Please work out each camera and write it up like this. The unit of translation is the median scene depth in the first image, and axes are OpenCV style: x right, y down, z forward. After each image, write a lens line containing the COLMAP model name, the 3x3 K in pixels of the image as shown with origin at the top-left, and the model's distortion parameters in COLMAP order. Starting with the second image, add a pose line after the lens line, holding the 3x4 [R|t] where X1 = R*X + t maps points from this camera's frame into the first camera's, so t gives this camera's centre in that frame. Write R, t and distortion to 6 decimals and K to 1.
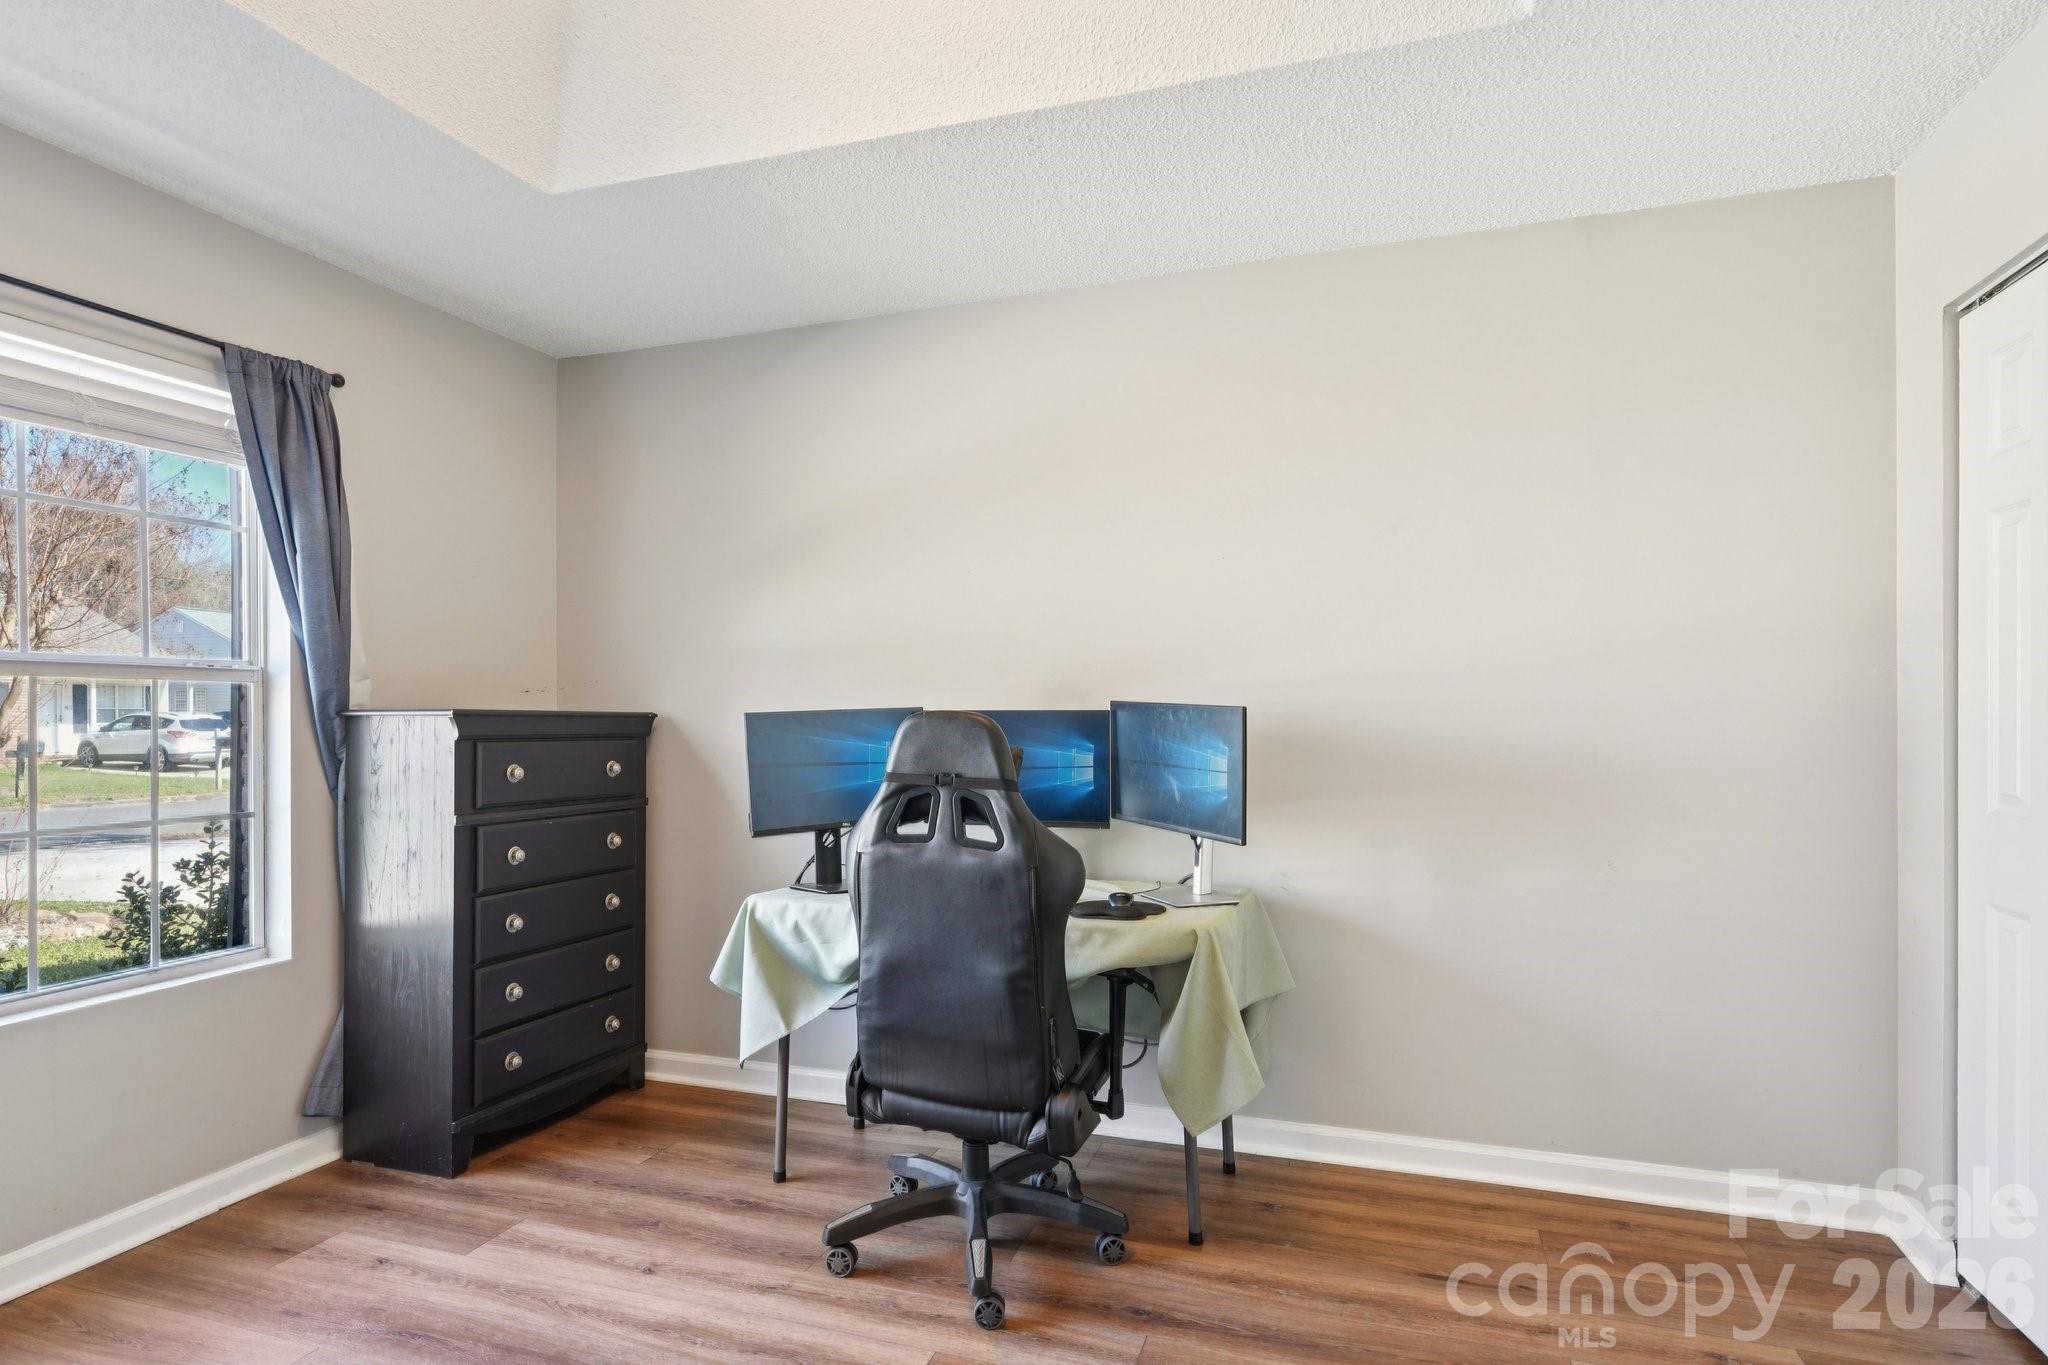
lens RADIAL K [[1073.8, 0, 1023.5], [0, 1073.8, 710.0], [0, 0, 1]] dist [-0.000290, 0.001123]
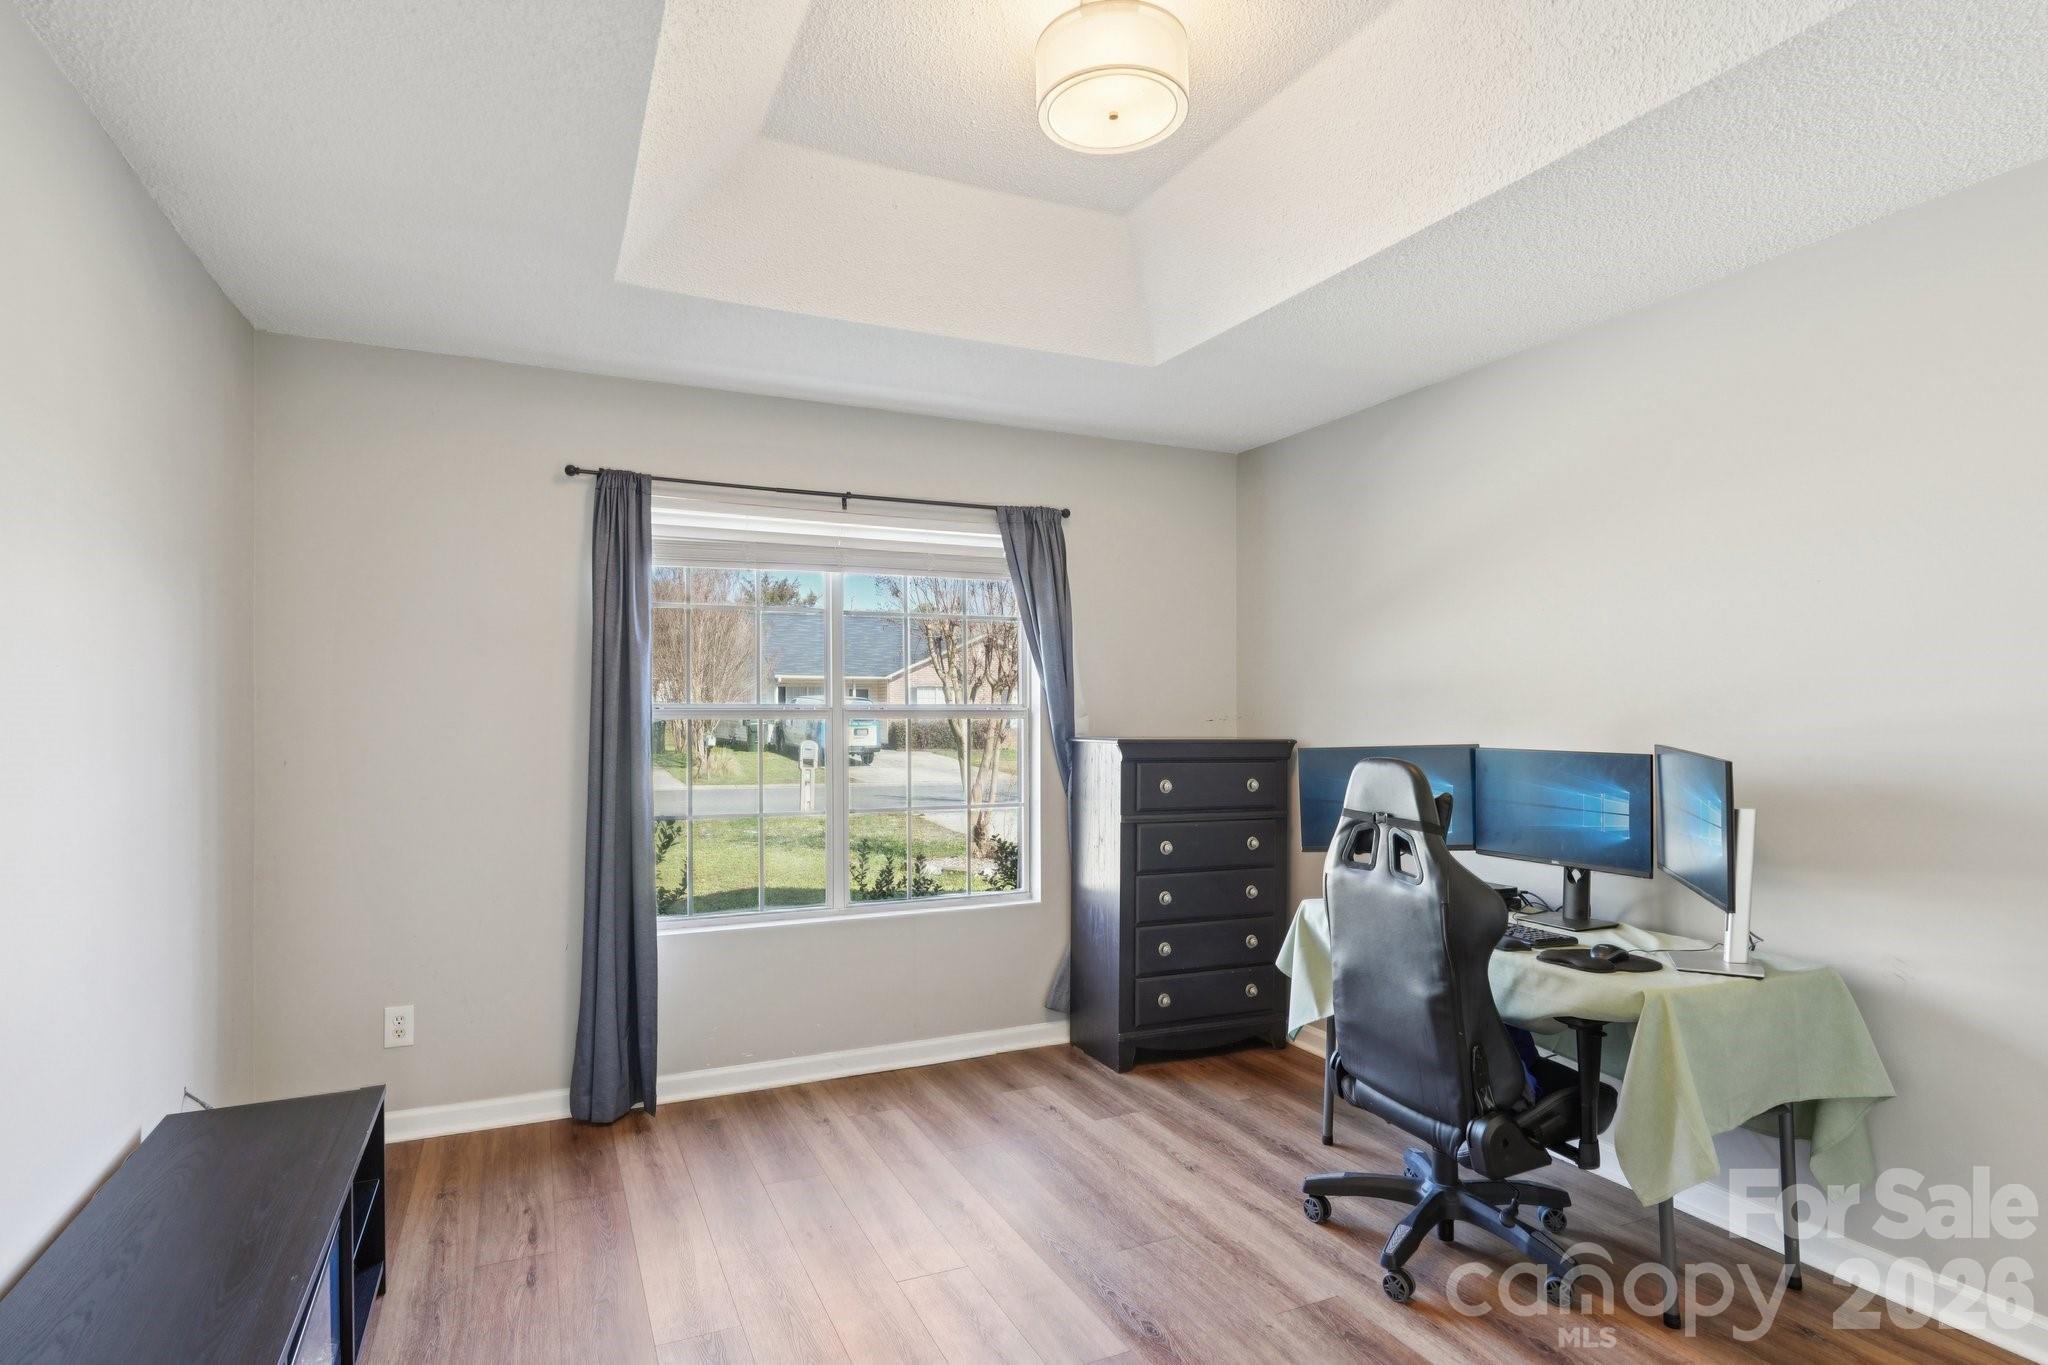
lens RADIAL K [[1073.8, 0, 1023.5], [0, 1073.8, 710.0], [0, 0, 1]] dist [-0.000290, 0.001123]
pose [[0.691132, 0.003397, -0.722720, 0.415796], [-0.001128, 0.999993, 0.003621, -0.045882], [0.722727, -0.001687, 0.691131, -0.062225]]
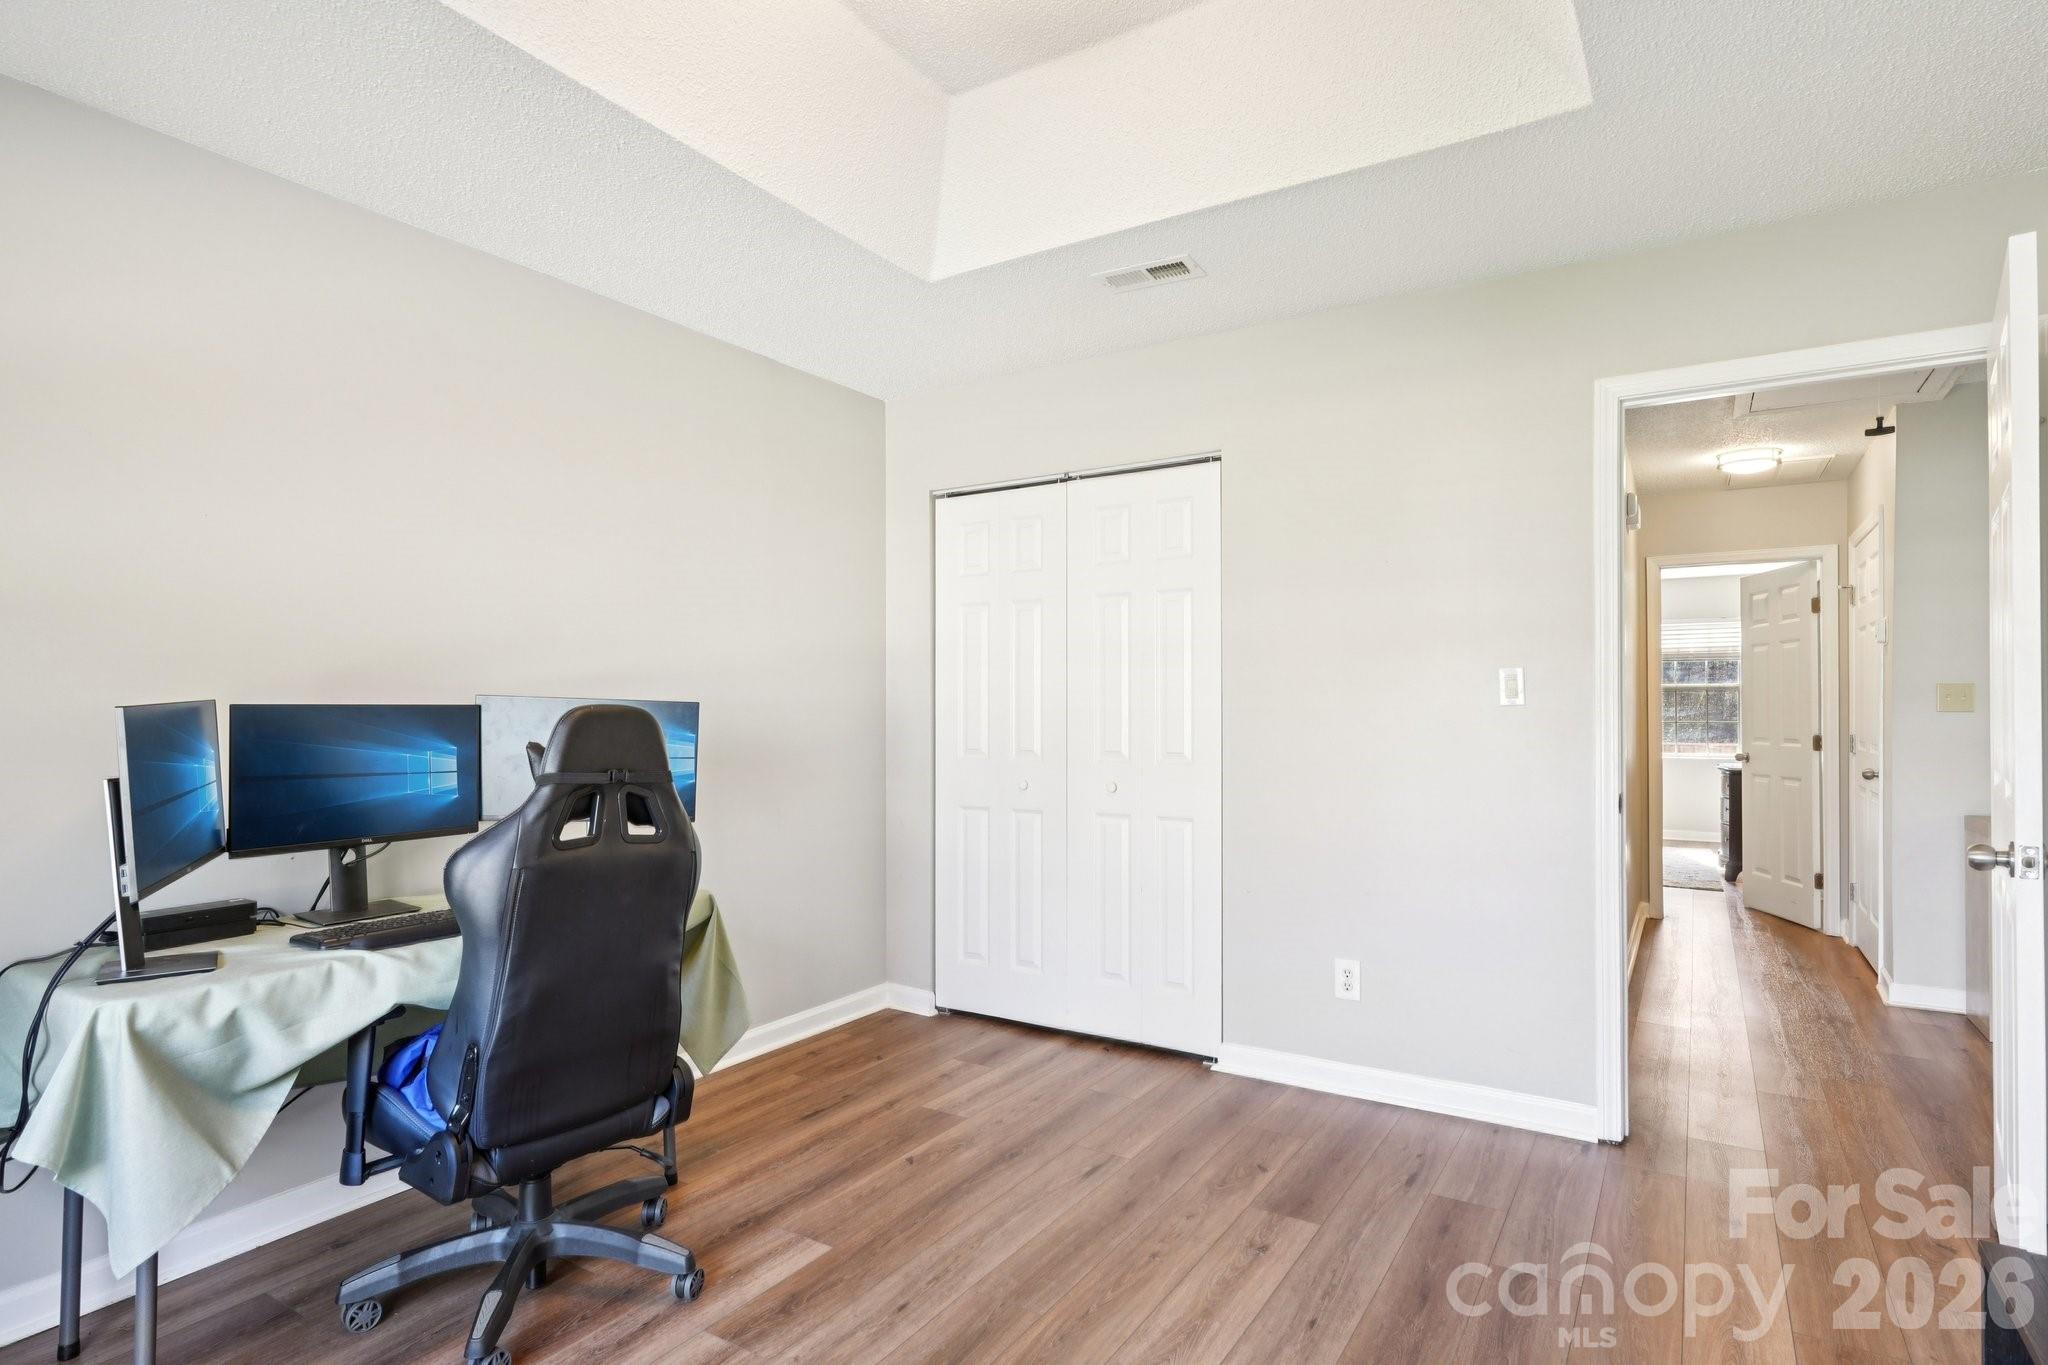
lens RADIAL K [[1073.8, 0, 1023.5], [0, 1073.8, 710.0], [0, 0, 1]] dist [-0.000290, 0.001123]
pose [[0.224358, -0.000885, 0.974506, -0.783734], [-0.000828, 0.999999, 0.001099, 0.002285], [-0.974506, -0.001054, 0.224357, 0.364816]]
